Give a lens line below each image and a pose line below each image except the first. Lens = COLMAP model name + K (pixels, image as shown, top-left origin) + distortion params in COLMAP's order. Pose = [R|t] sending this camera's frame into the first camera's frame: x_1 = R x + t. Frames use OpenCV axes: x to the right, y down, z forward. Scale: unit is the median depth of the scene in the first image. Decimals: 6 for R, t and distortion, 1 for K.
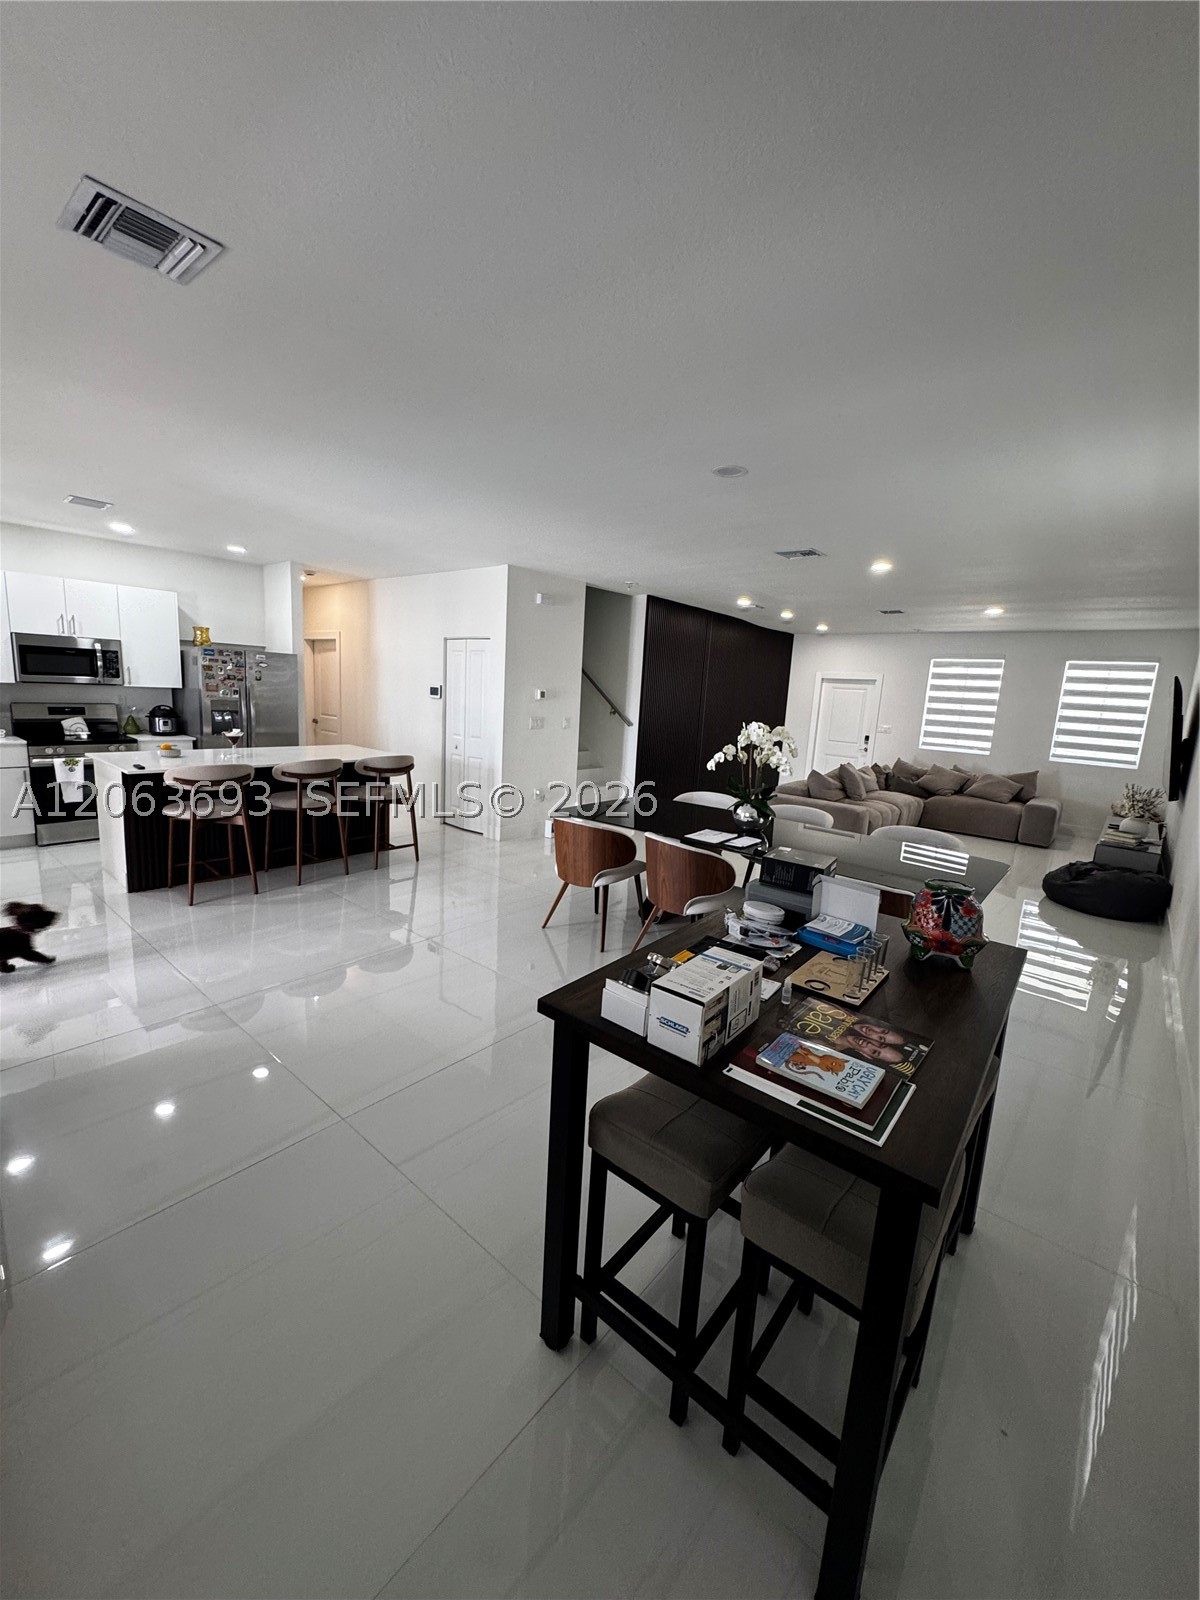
lens RADIAL K [[639.2, 0, 605.6], [0, 639.2, 802.3], [0, 0, 1]] dist [-0.002423, -0.000484]
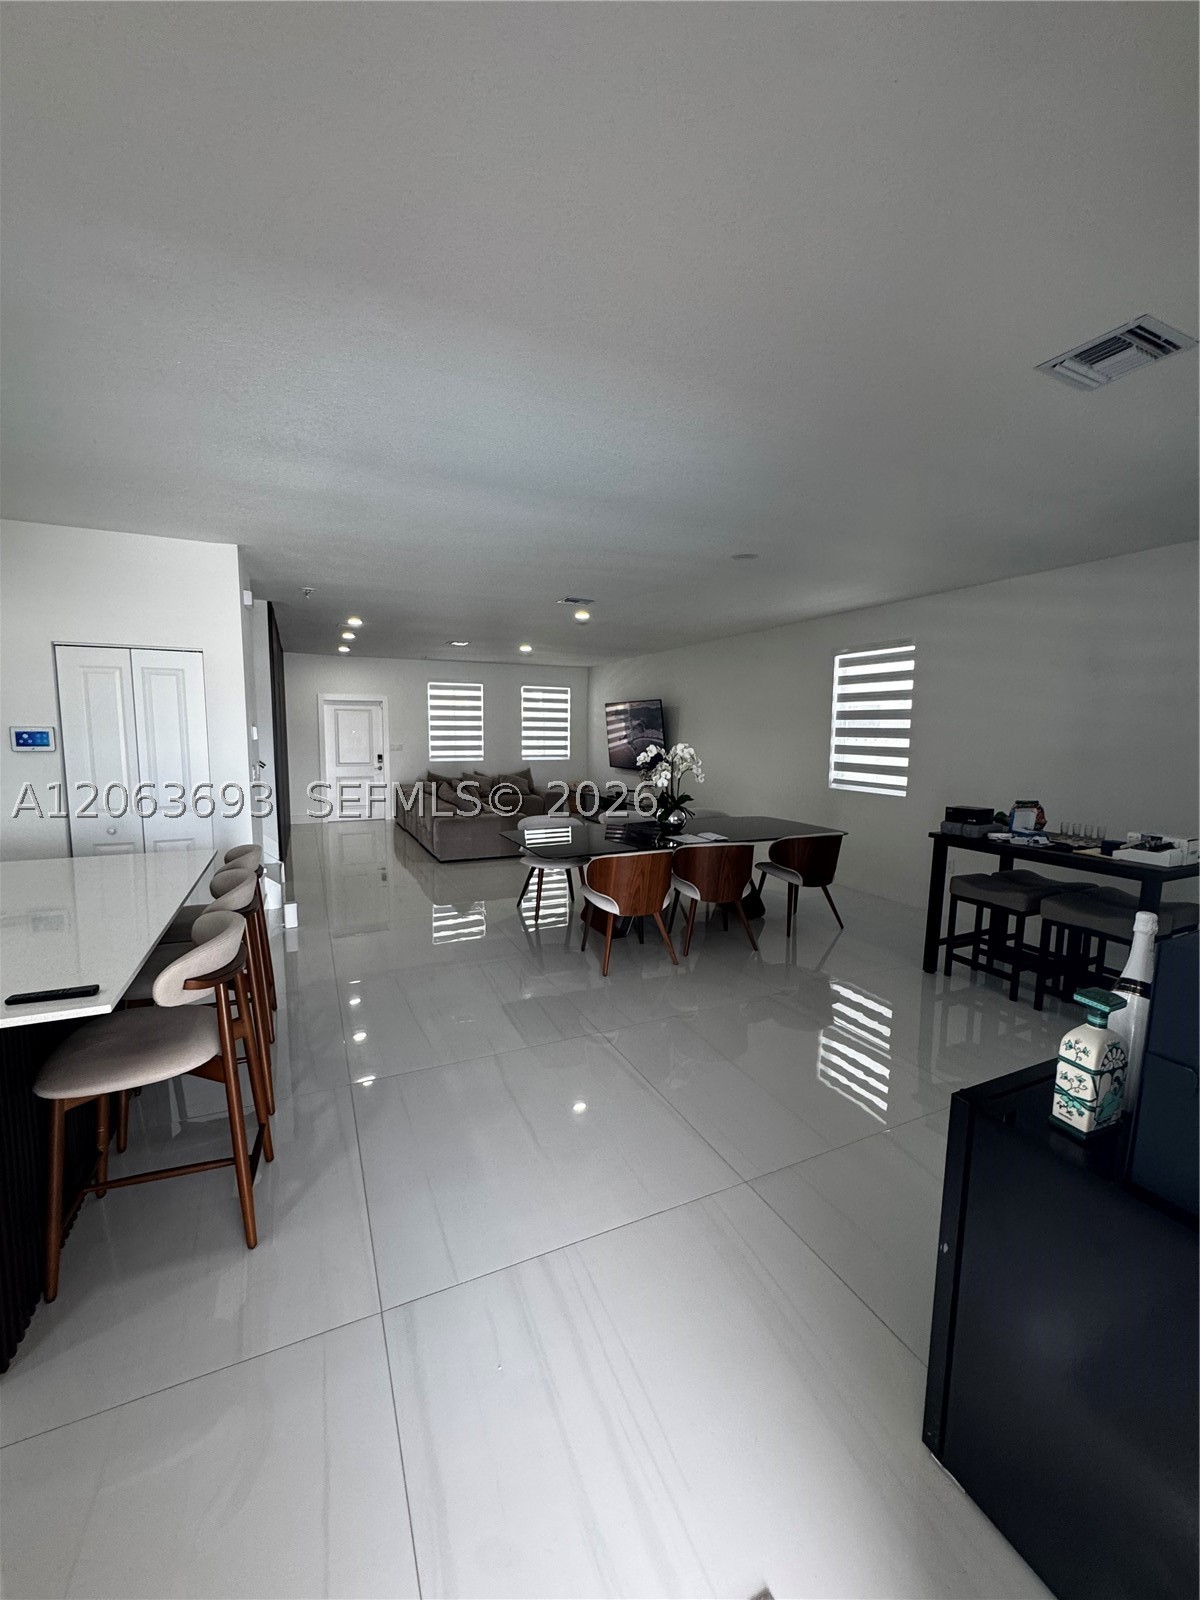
lens RADIAL K [[639.2, 0, 600.9], [0, 639.2, 805.2], [0, 0, 1]] dist [-0.002423, -0.000484]
pose [[0.425140, -0.159695, 0.890928, -0.617554], [0.173195, 0.980477, 0.093100, -0.096473], [-0.888403, 0.114724, 0.444499, 0.380886]]
